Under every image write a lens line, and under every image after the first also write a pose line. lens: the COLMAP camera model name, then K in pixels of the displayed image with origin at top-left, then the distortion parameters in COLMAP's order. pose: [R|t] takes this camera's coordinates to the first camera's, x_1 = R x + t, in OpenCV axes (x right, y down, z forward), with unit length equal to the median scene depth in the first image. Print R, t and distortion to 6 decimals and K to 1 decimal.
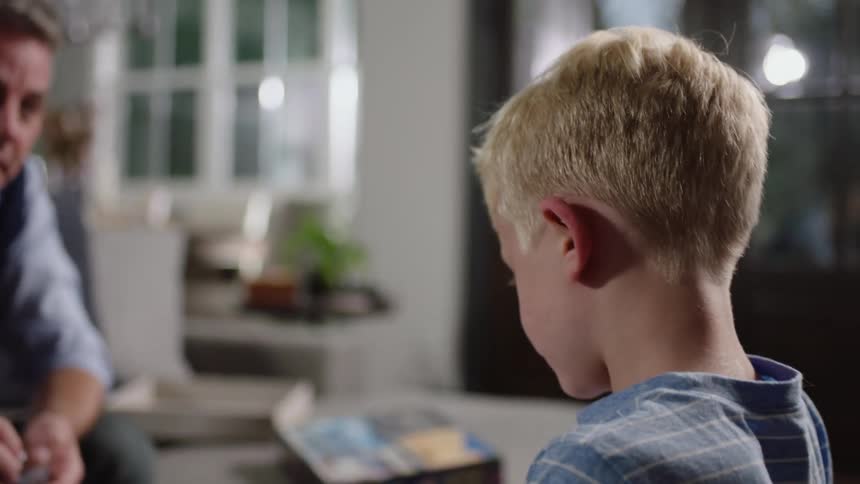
lens RADIAL K [[1185.3, 0, 431.7], [0, 1185.3, 241.4], [0, 0, 1]] dist [-0.022898, 0.000000]
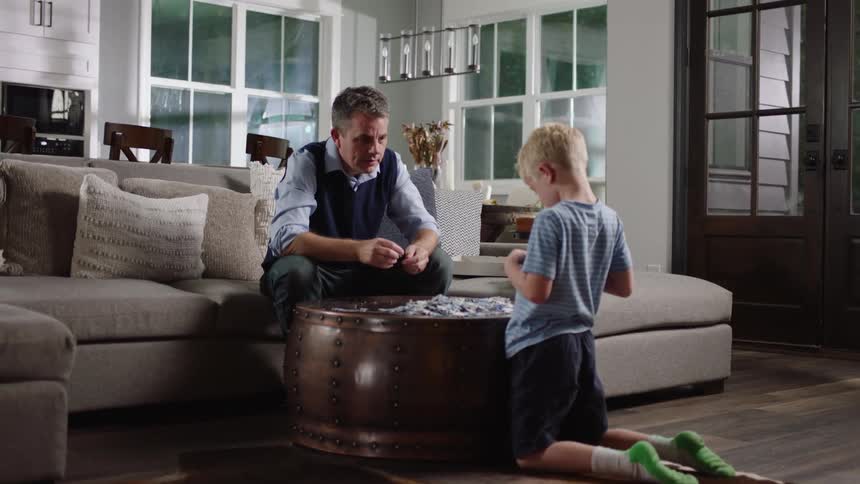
lens RADIAL K [[1185.3, 0, 429.1], [0, 1185.3, 239.1], [0, 0, 1]] dist [-0.022898, 0.000000]
pose [[0.958128, 0.017488, -0.285805, 0.145916], [-0.023089, 0.999602, -0.016239, 0.069609], [0.285408, 0.022158, 0.958150, -0.480571]]
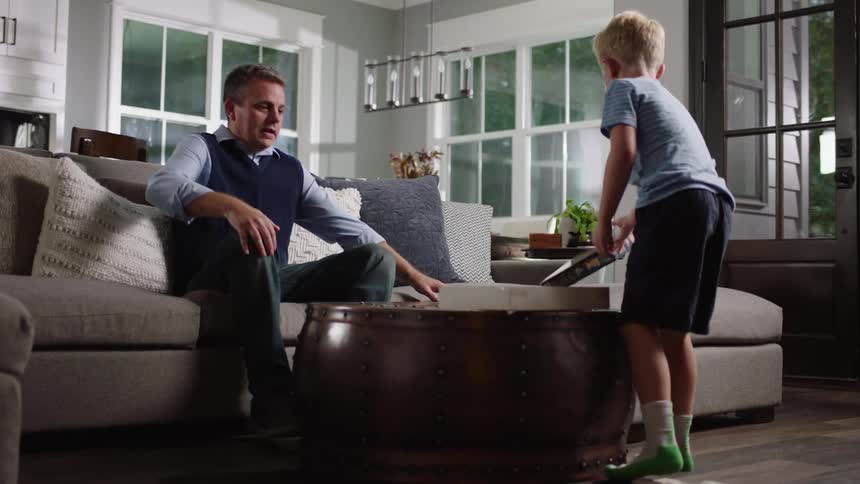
lens RADIAL K [[1185.3, 0, 433.5], [0, 1185.3, 244.4], [0, 0, 1]] dist [-0.022898, 0.000000]
pose [[0.966819, 0.006554, -0.255379, 0.076712], [-0.024120, 0.997547, -0.065716, 0.111211], [0.254321, 0.069695, 0.964605, -0.370431]]
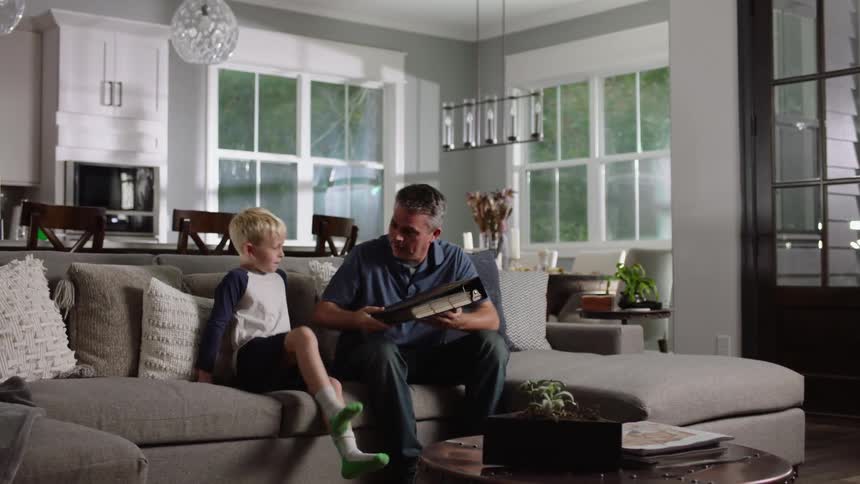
lens RADIAL K [[1185.3, 0, 429.5], [0, 1185.3, 246.1], [0, 0, 1]] dist [-0.022898, 0.000000]
pose [[0.940660, -0.010220, -0.339196, 0.147901], [-0.007131, 0.998730, -0.049870, 0.034487], [0.339275, 0.049330, 0.939393, -0.482364]]
